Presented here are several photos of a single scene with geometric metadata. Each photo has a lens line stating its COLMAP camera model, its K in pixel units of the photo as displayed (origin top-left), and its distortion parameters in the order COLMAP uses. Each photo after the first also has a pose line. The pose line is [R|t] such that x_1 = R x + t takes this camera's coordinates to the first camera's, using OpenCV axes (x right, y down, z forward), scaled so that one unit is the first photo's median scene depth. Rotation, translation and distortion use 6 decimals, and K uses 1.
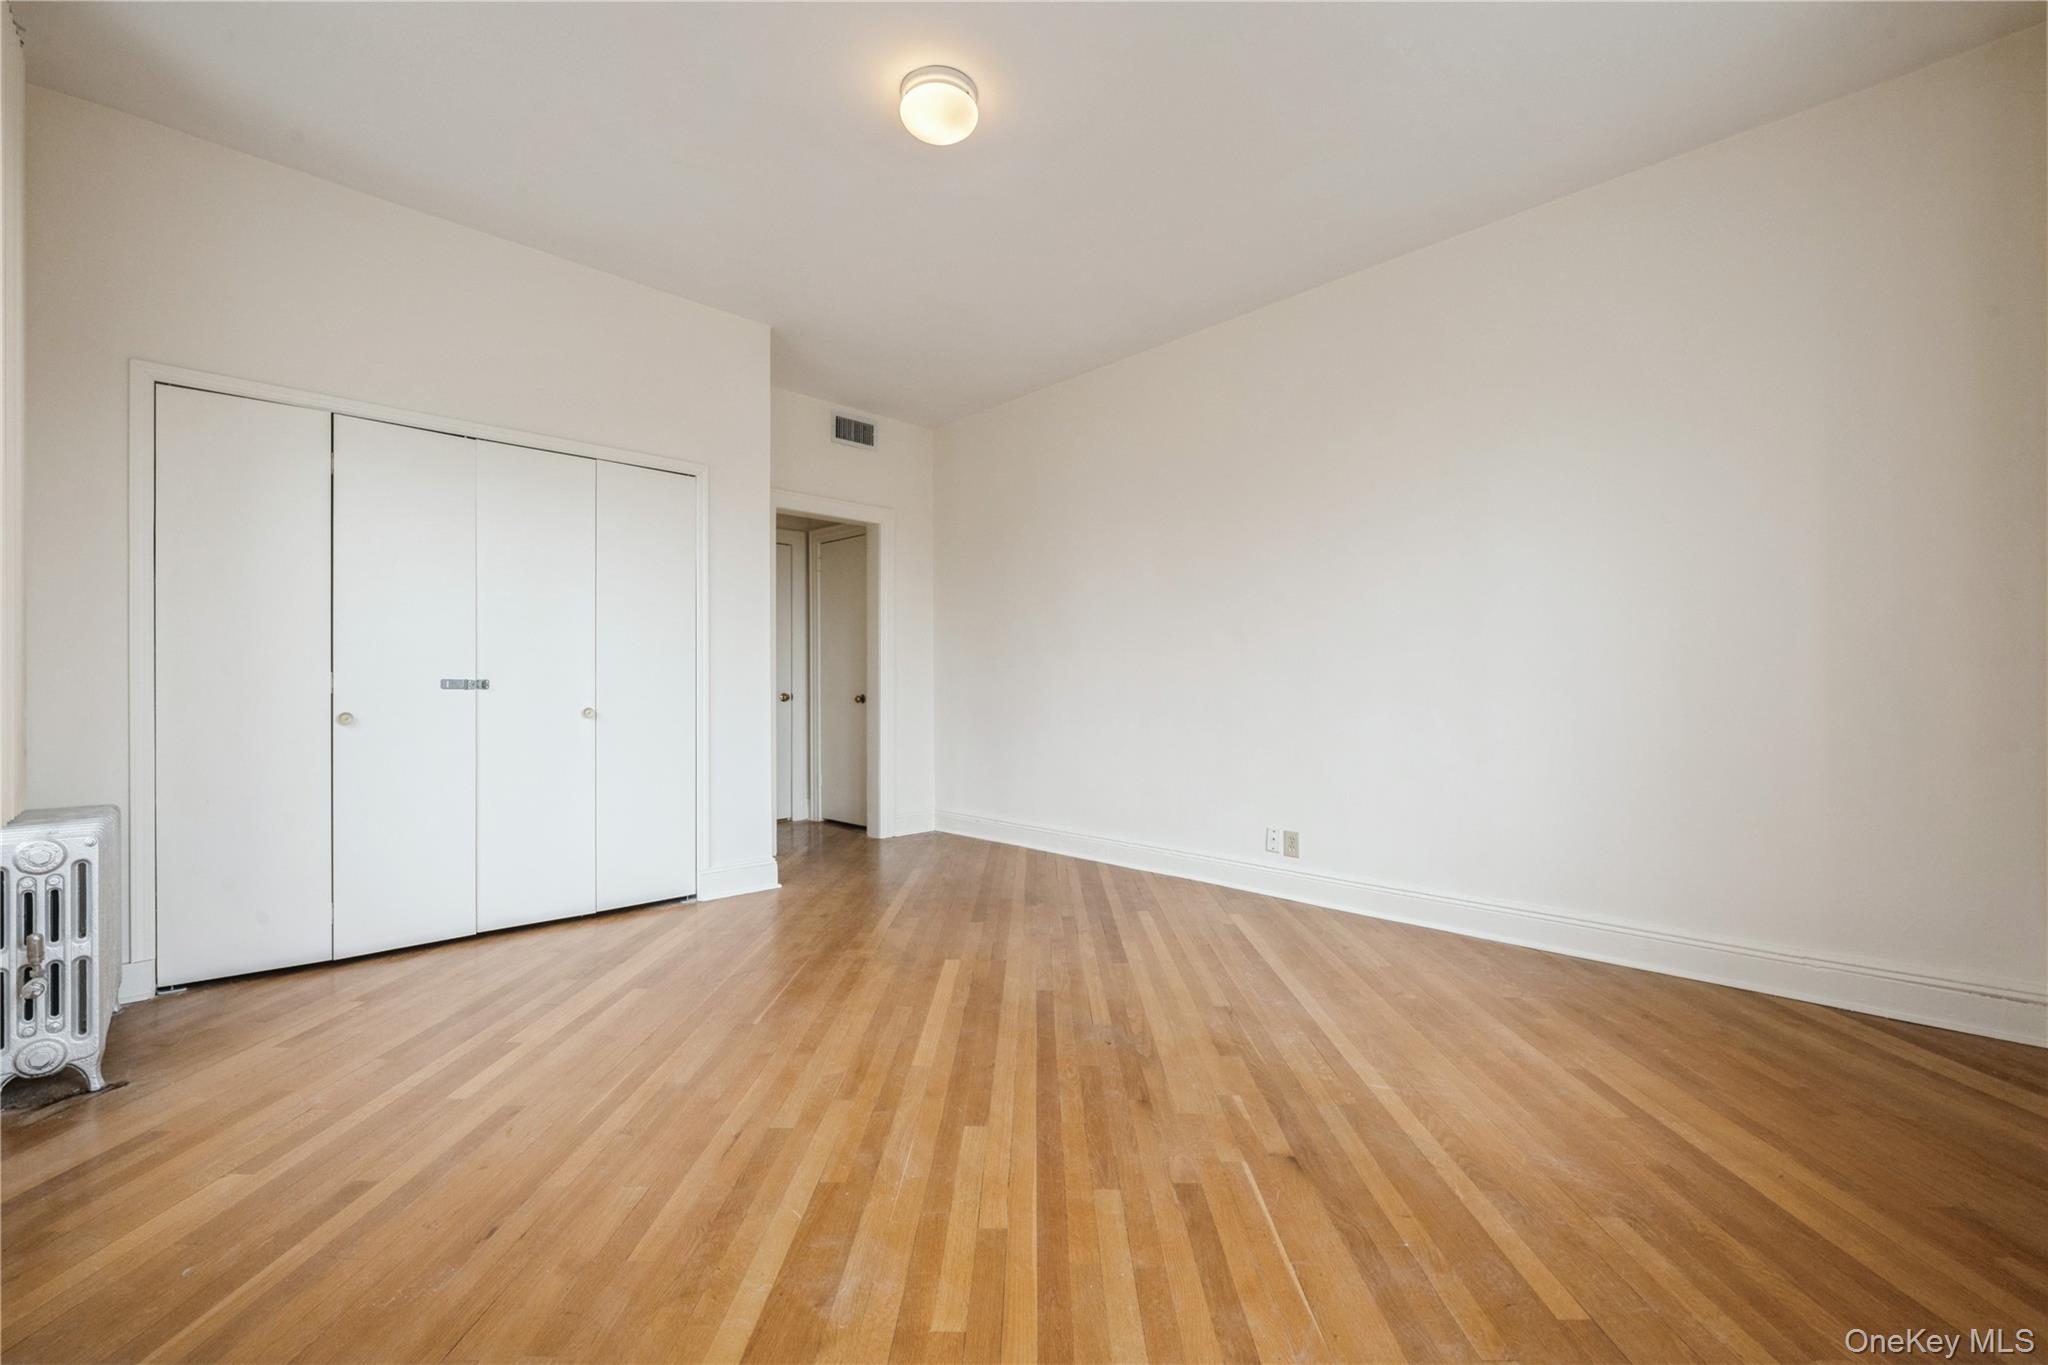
lens RADIAL K [[823.7, 0, 1009.9], [0, 823.7, 695.4], [0, 0, 1]] dist [0.003835, -0.000874]
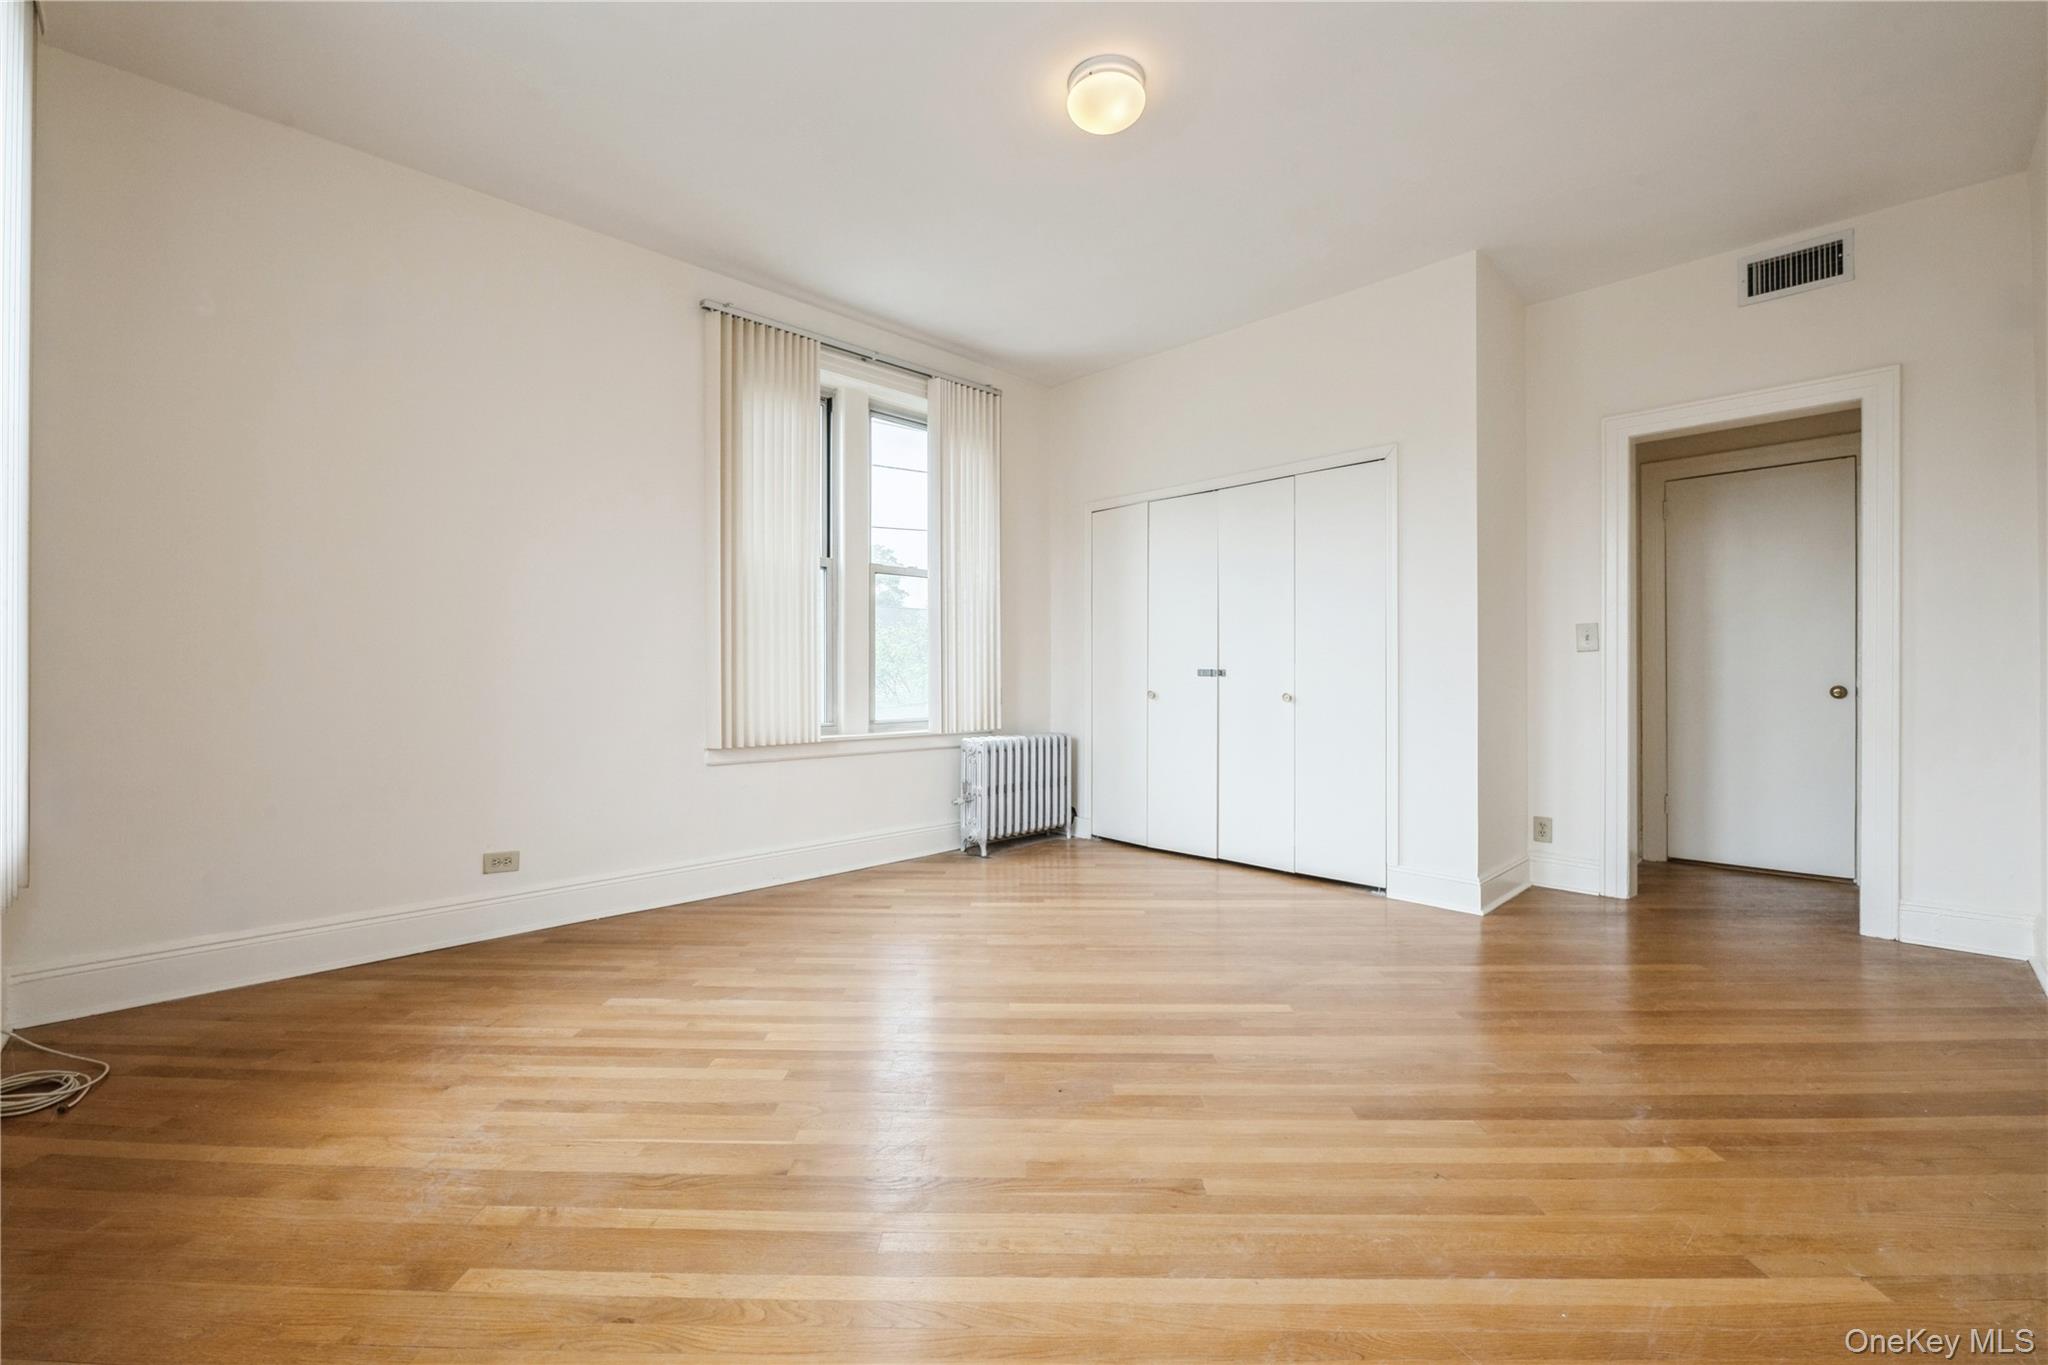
lens RADIAL K [[823.7, 0, 1038.1], [0, 823.7, 675.2], [0, 0, 1]] dist [0.003835, -0.000874]
pose [[0.032475, 0.001658, -0.999471, 0.689412], [-0.012384, 0.999923, 0.001257, -0.007270], [0.999396, 0.012336, 0.032493, 0.665471]]
